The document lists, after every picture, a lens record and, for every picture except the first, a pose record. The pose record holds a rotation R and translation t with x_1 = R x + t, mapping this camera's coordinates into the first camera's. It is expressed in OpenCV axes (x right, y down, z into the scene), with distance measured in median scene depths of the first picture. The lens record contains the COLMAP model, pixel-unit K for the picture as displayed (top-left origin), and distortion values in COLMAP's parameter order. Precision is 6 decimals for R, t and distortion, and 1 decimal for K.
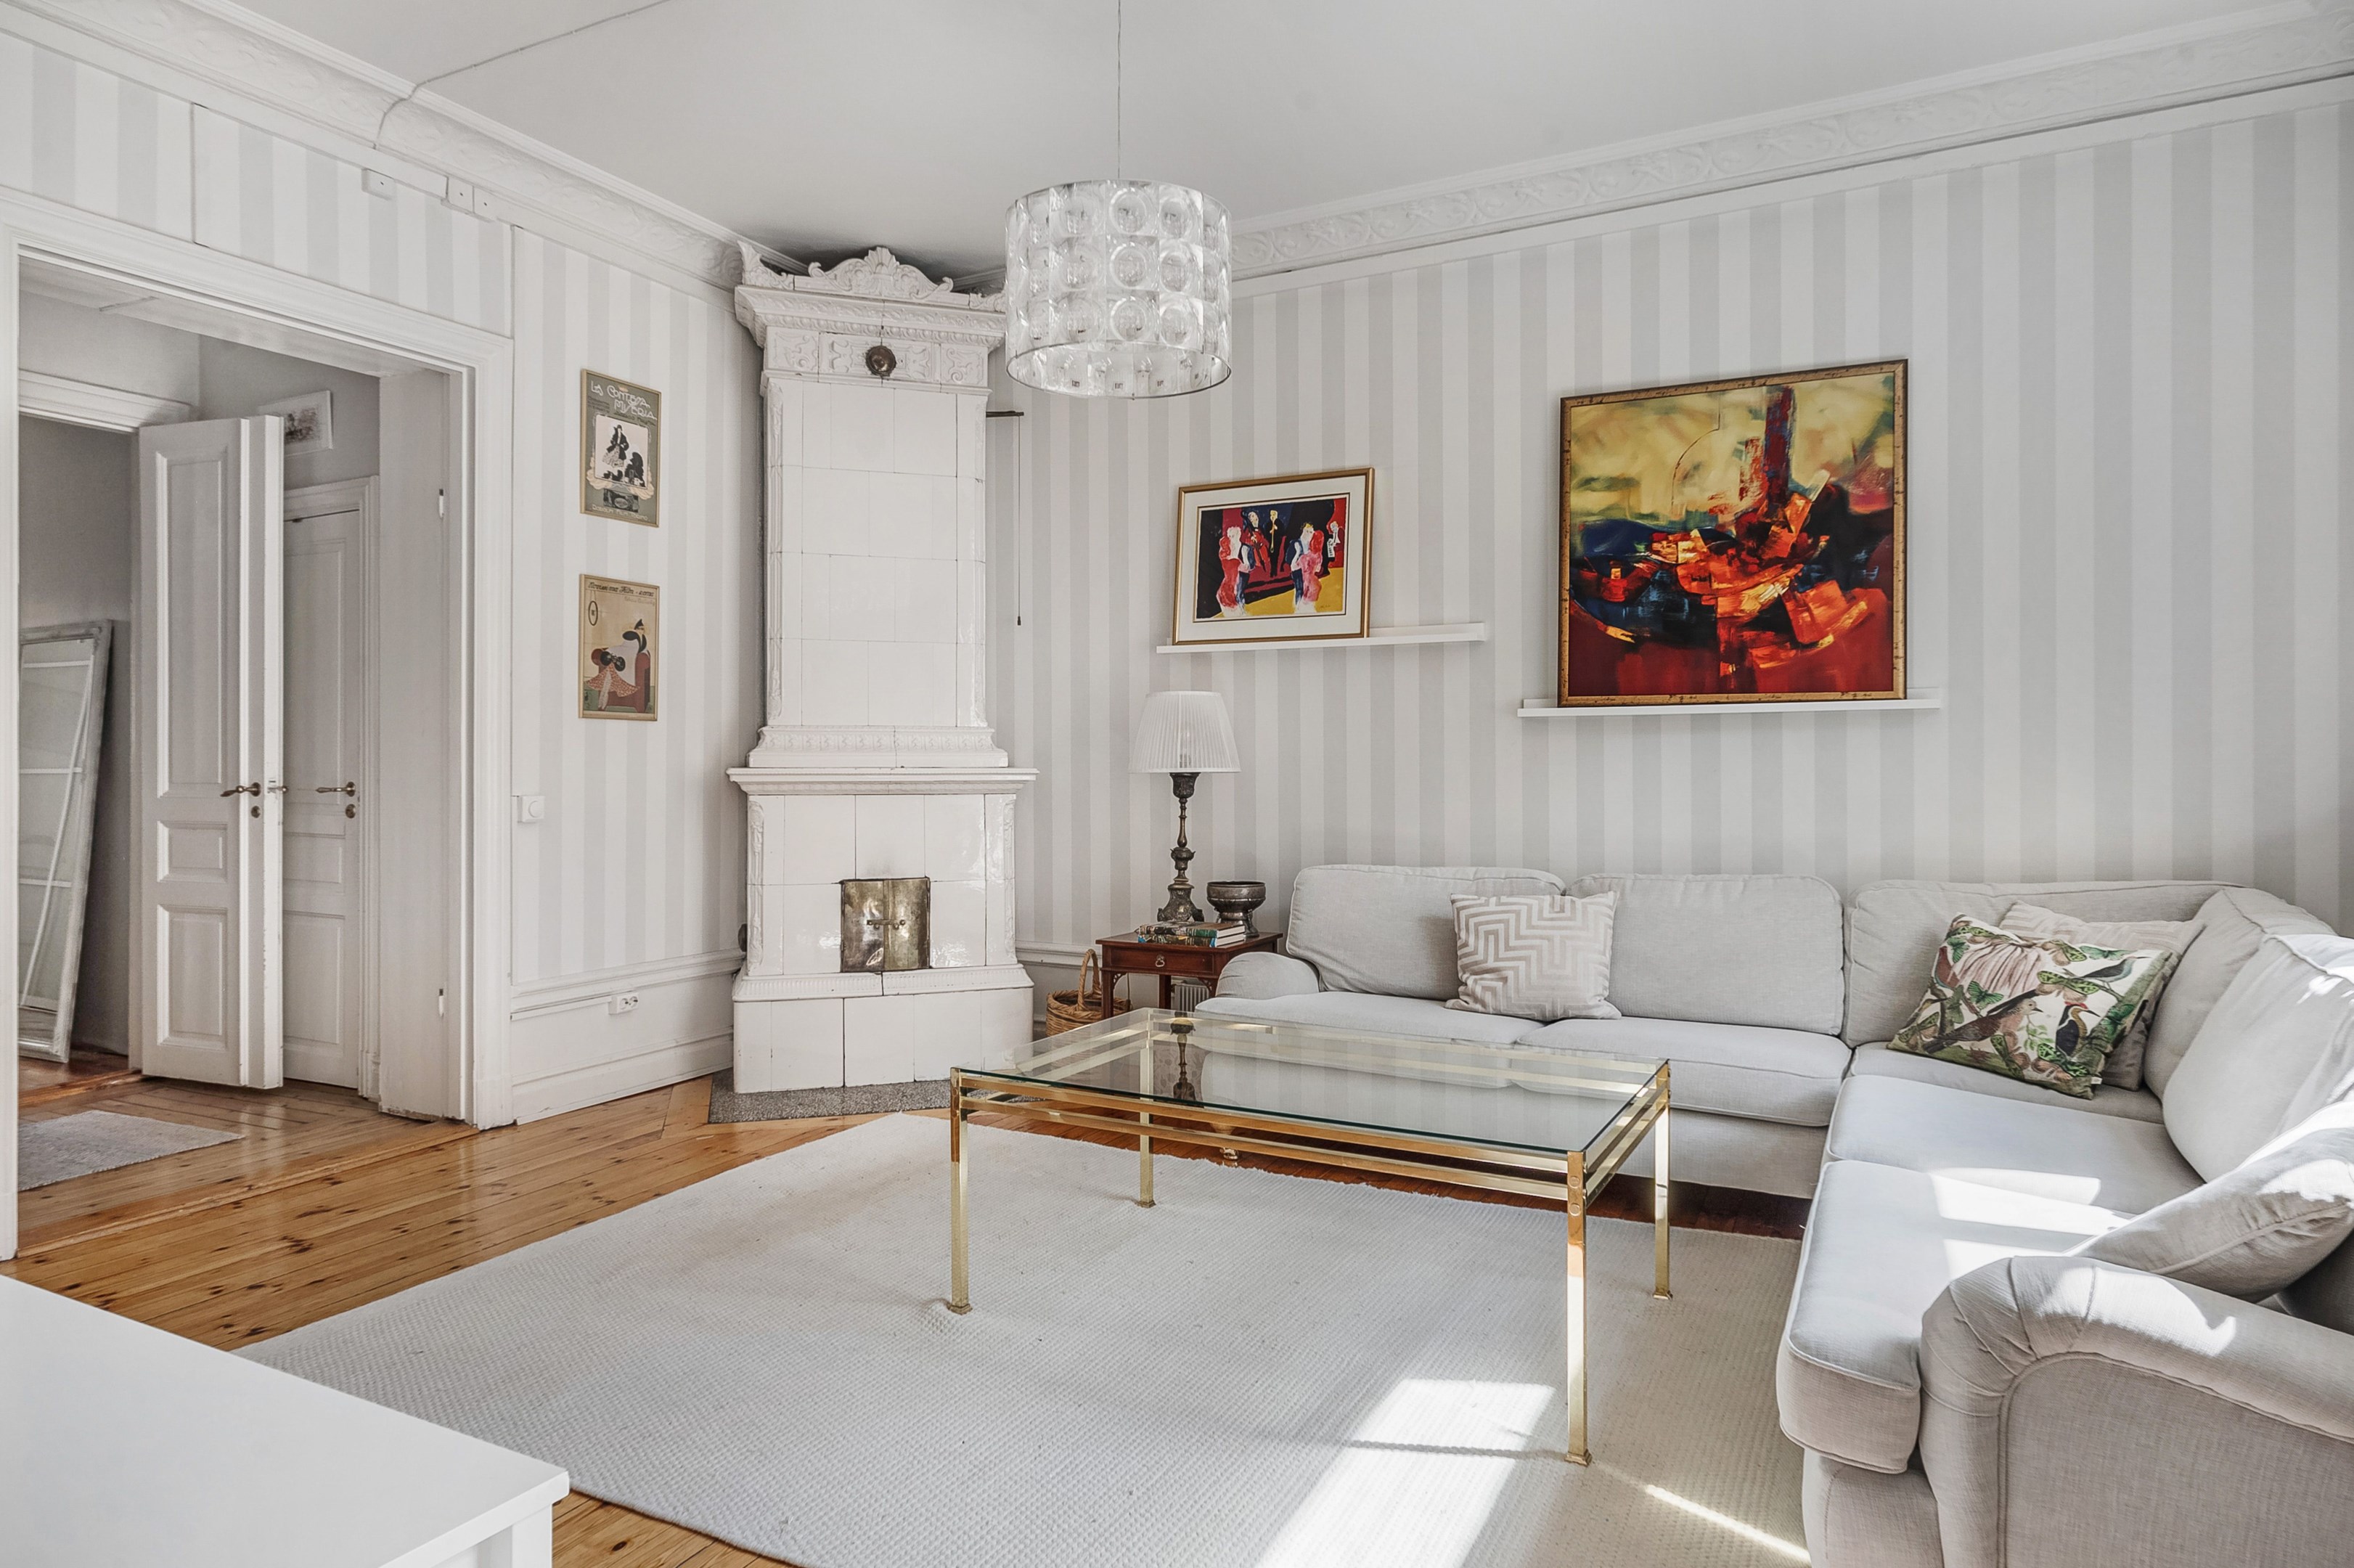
lens RADIAL K [[1409.2, 0, 1175.4], [0, 1409.2, 767.3], [0, 0, 1]] dist [0.002379, 0.003729]
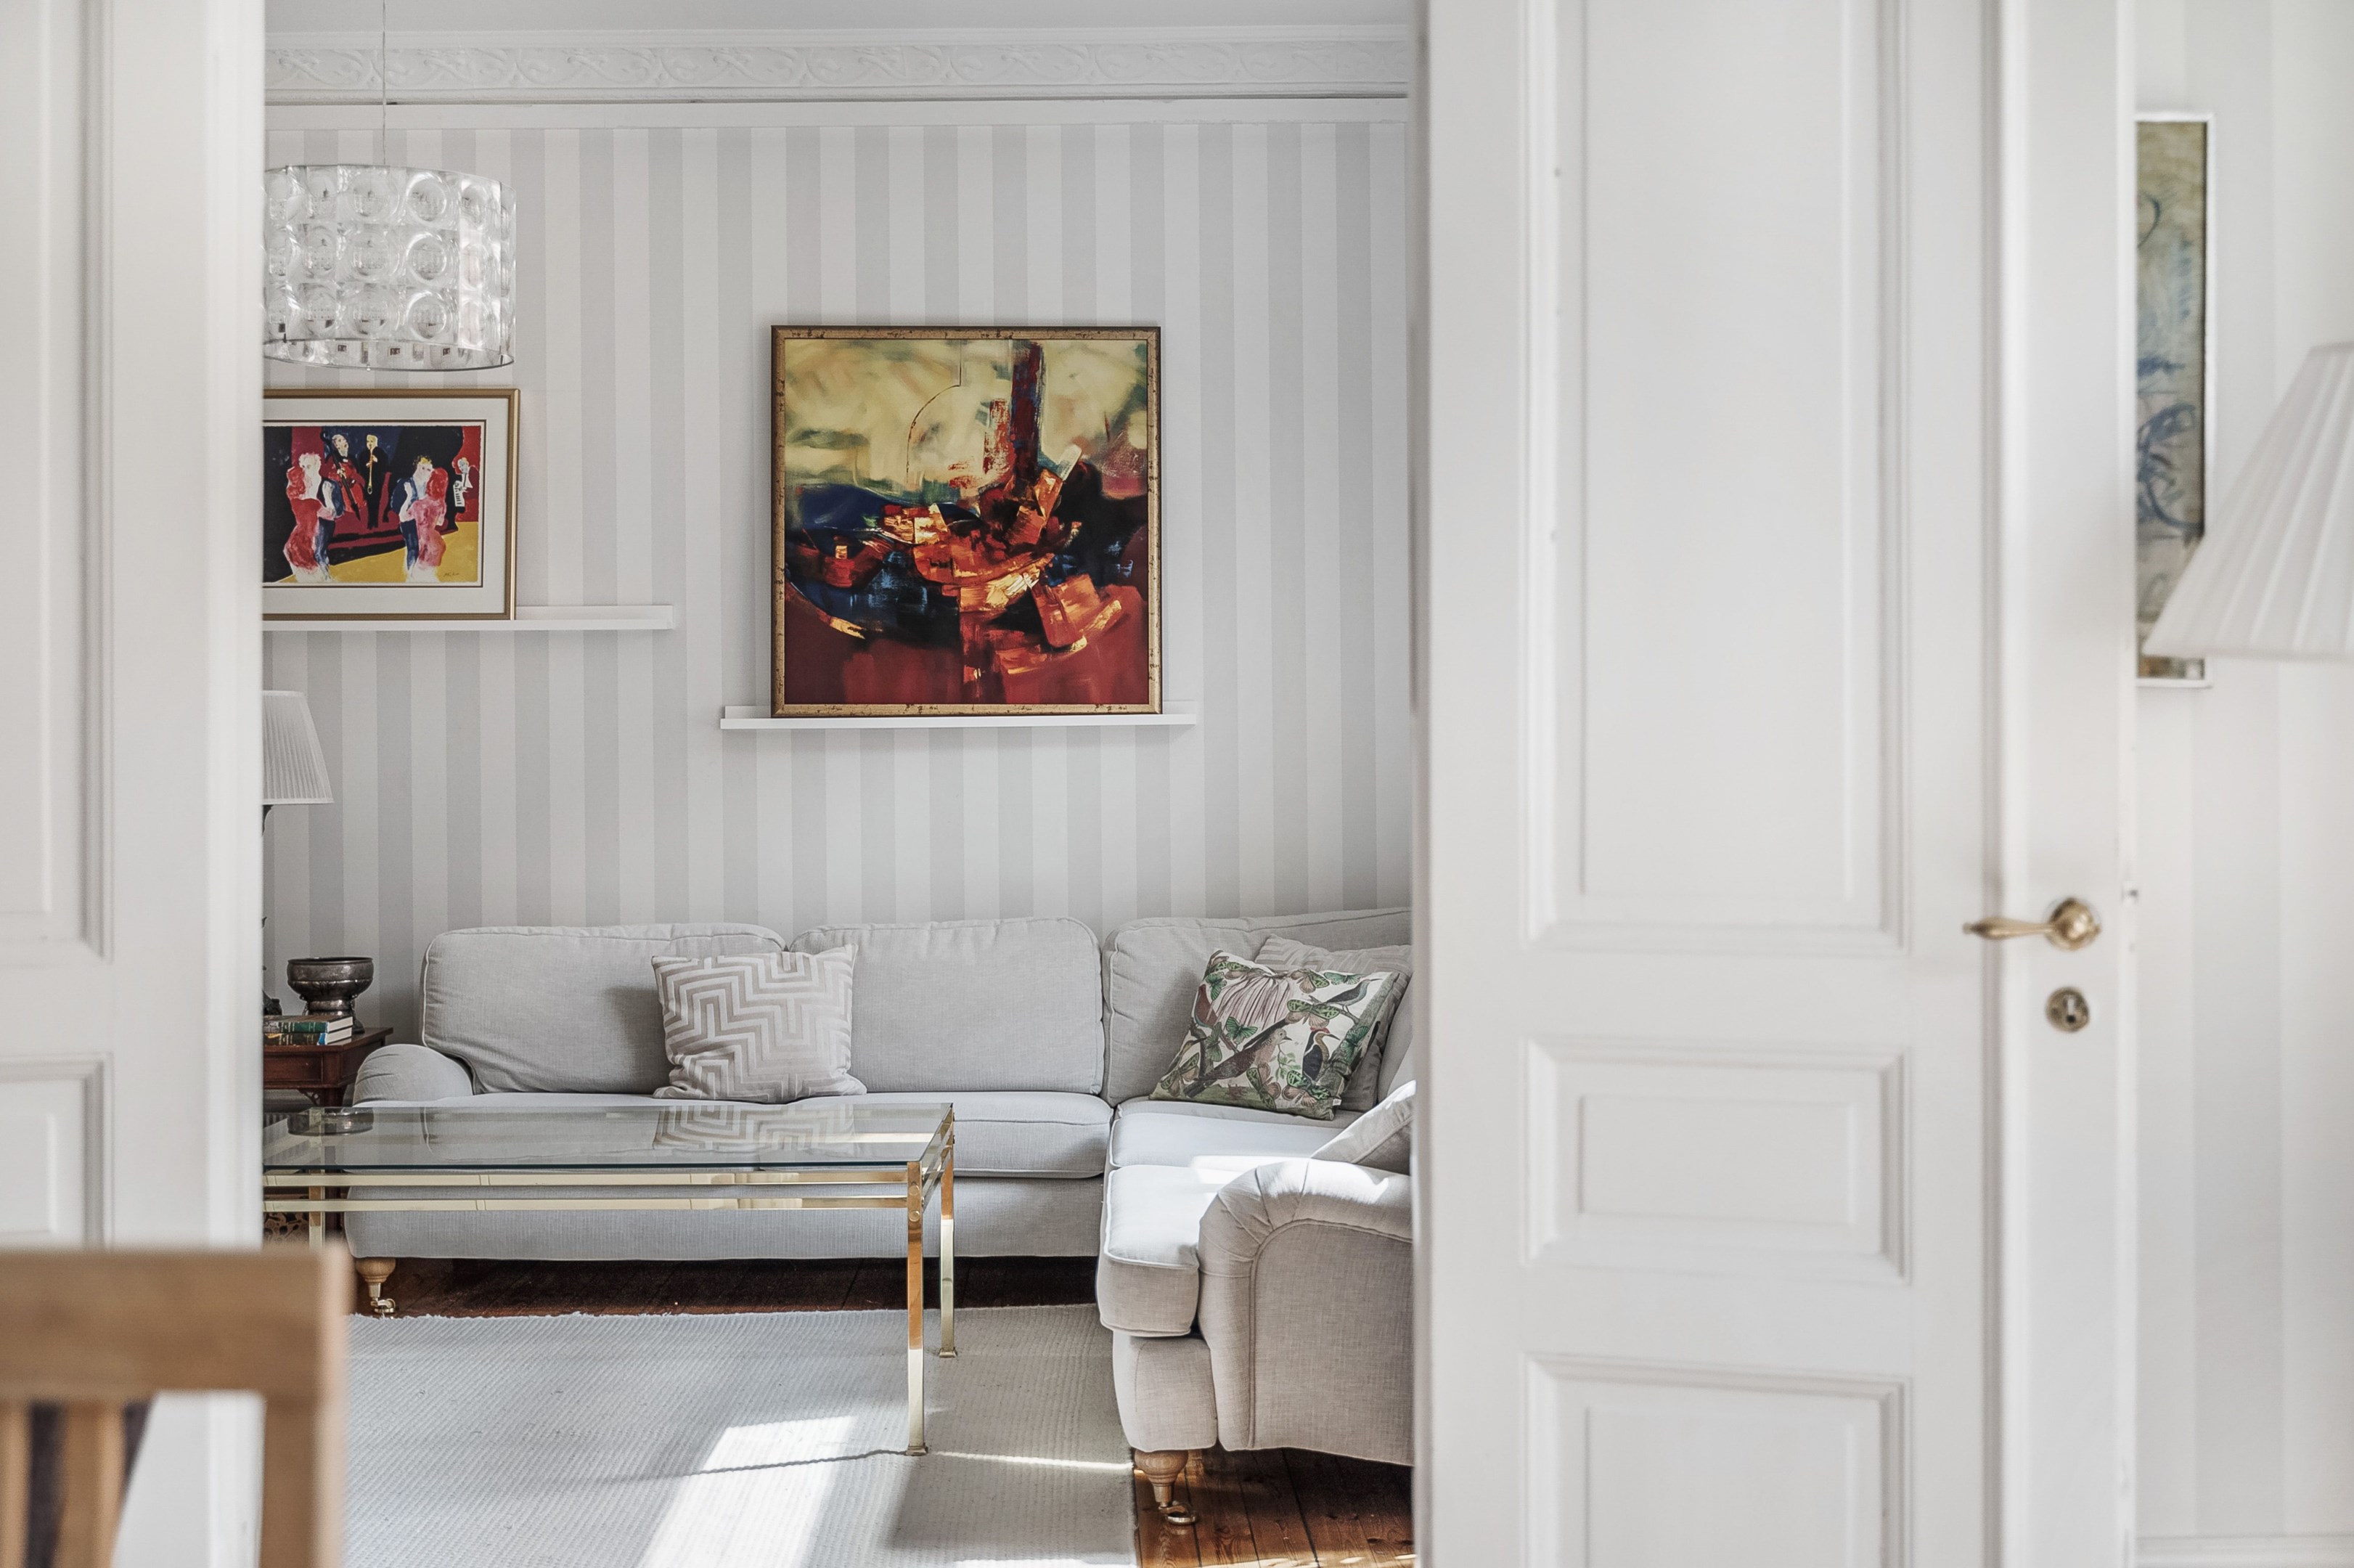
lens RADIAL K [[2798.5, 0, 1181.8], [0, 2798.5, 735.3], [0, 0, 1]] dist [0.010409, 0.000000]
pose [[0.877921, 0.000249, 0.478806, -0.294141], [0.006539, 0.999900, -0.012509, -0.012129], [-0.478761, 0.014112, 0.877832, -0.515870]]
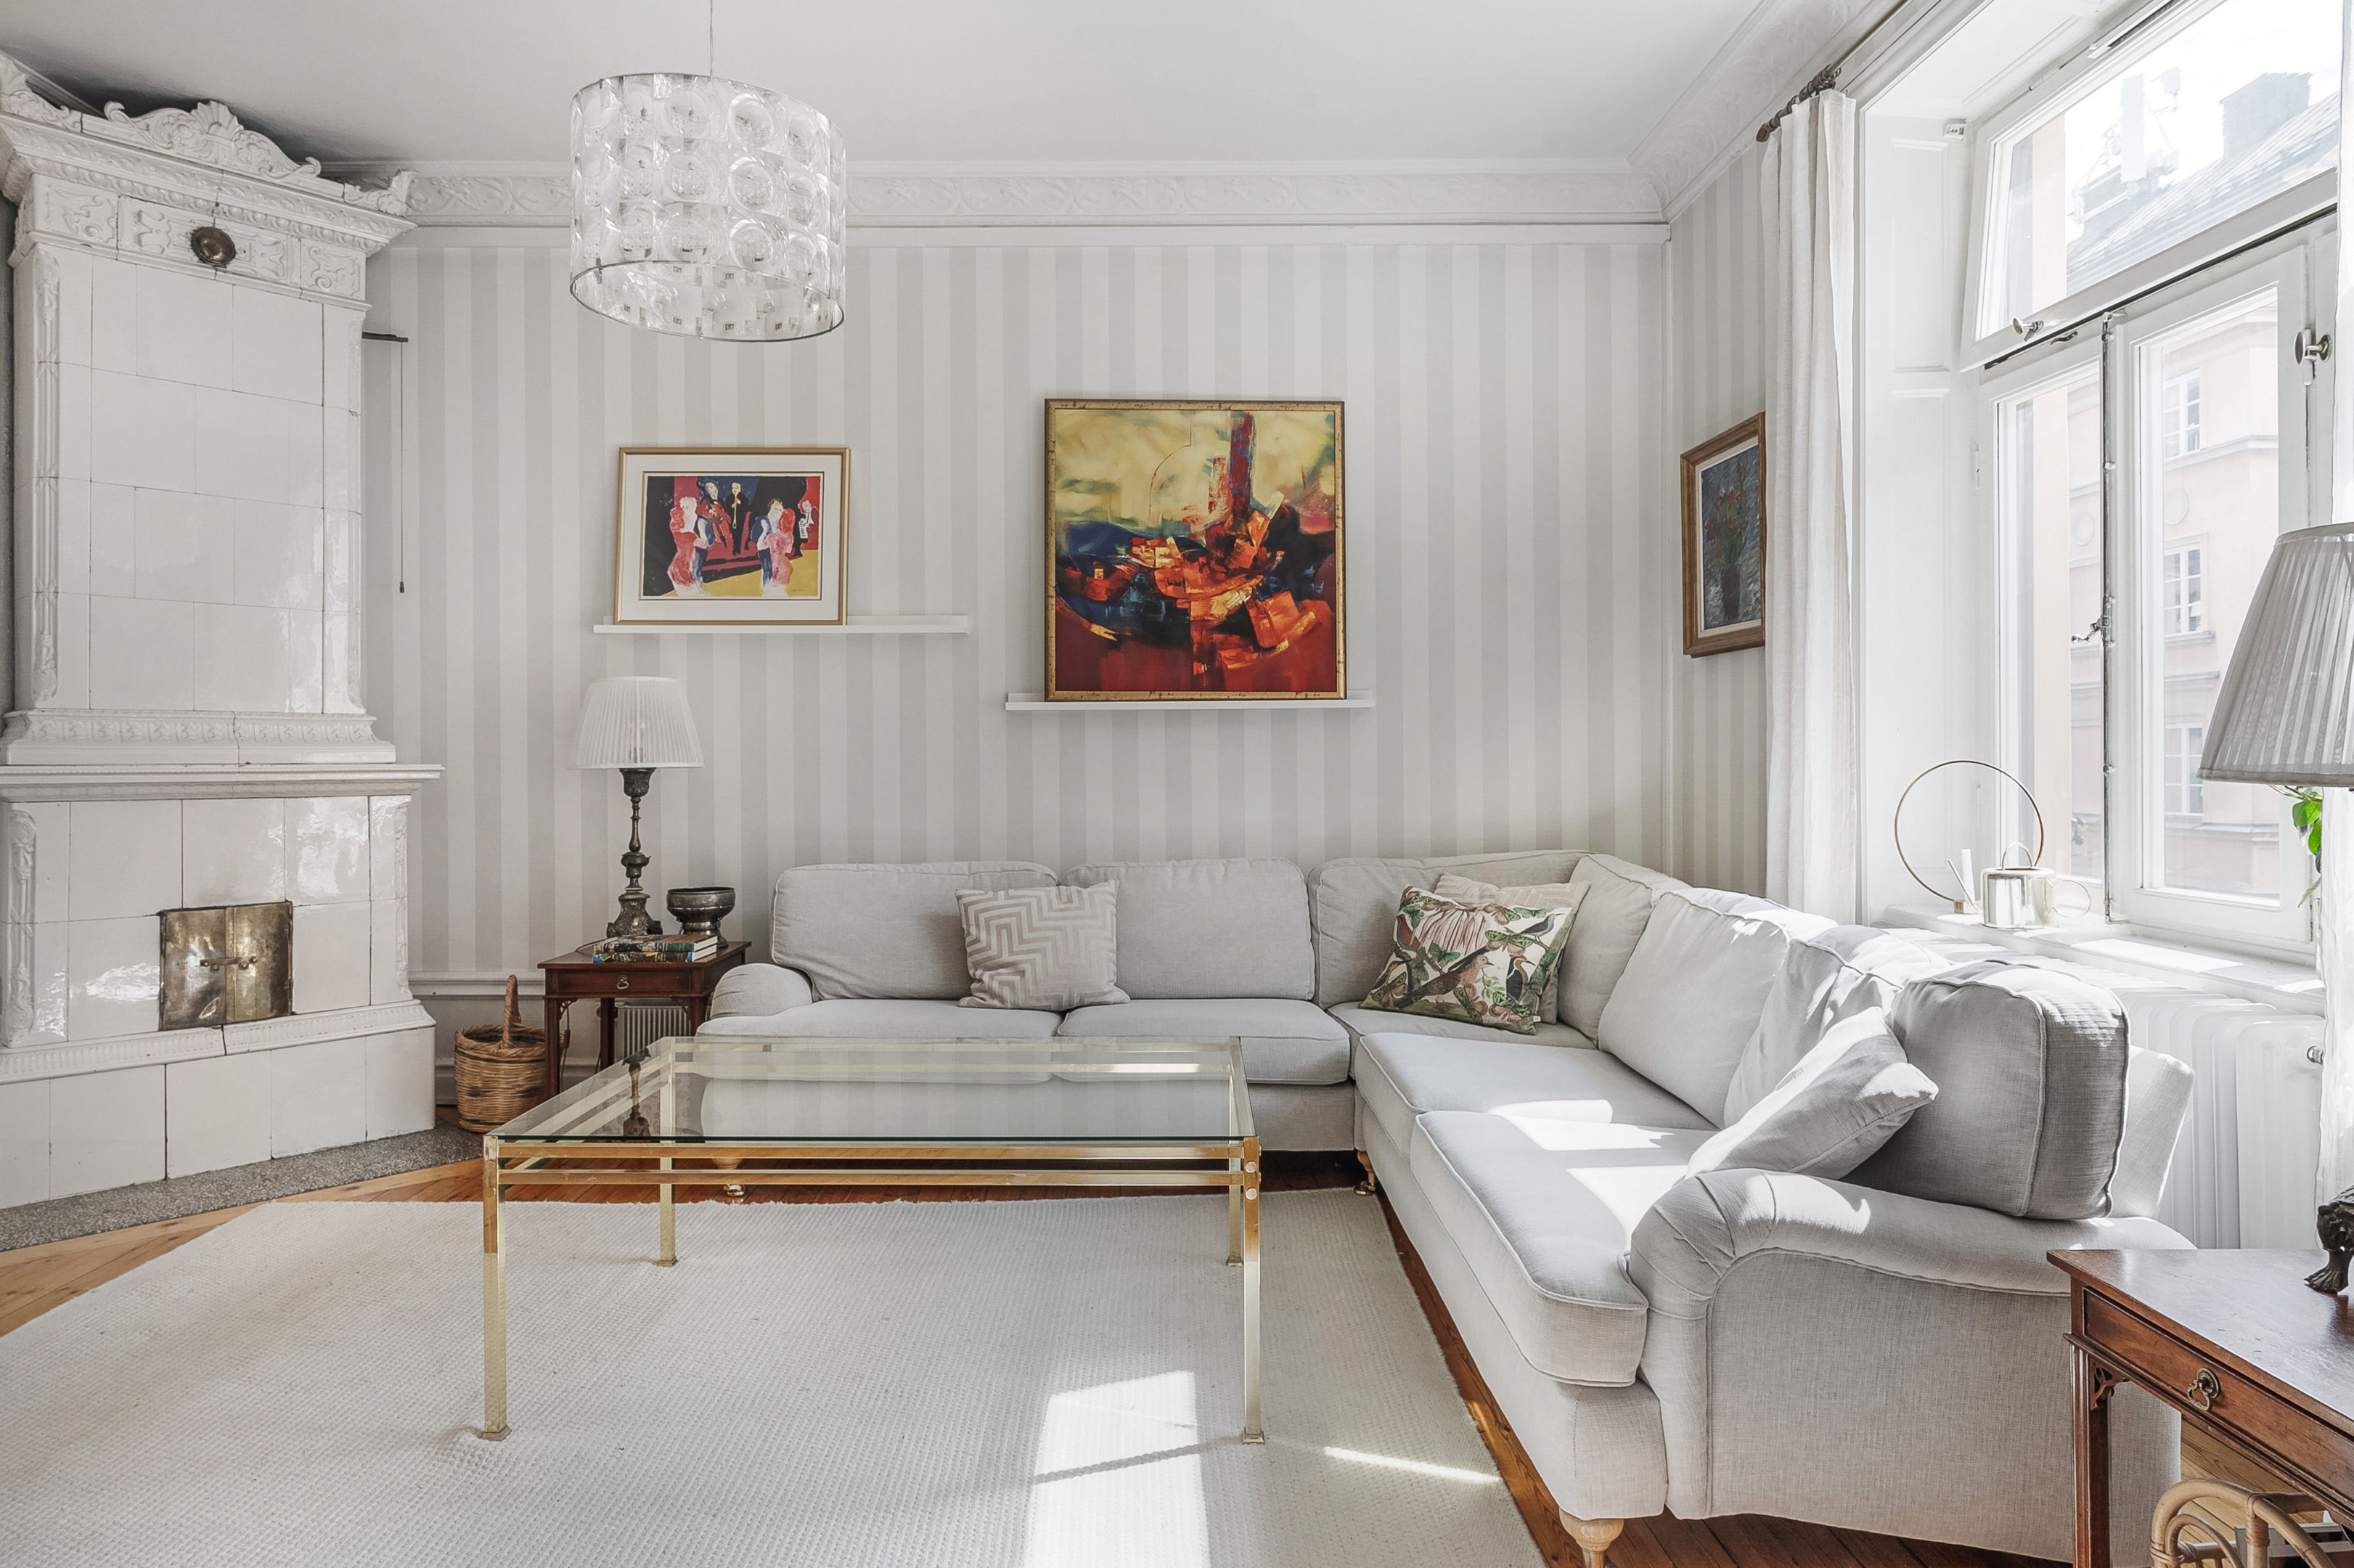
lens RADIAL K [[1389.7, 0, 1179.5], [0, 1389.7, 749.8], [0, 0, 1]] dist [0.005591, 0.000019]
pose [[0.877994, -0.000291, 0.478672, -0.131516], [0.004289, 0.999964, -0.007258, 0.000055], [-0.478653, 0.008426, 0.877964, 0.075658]]
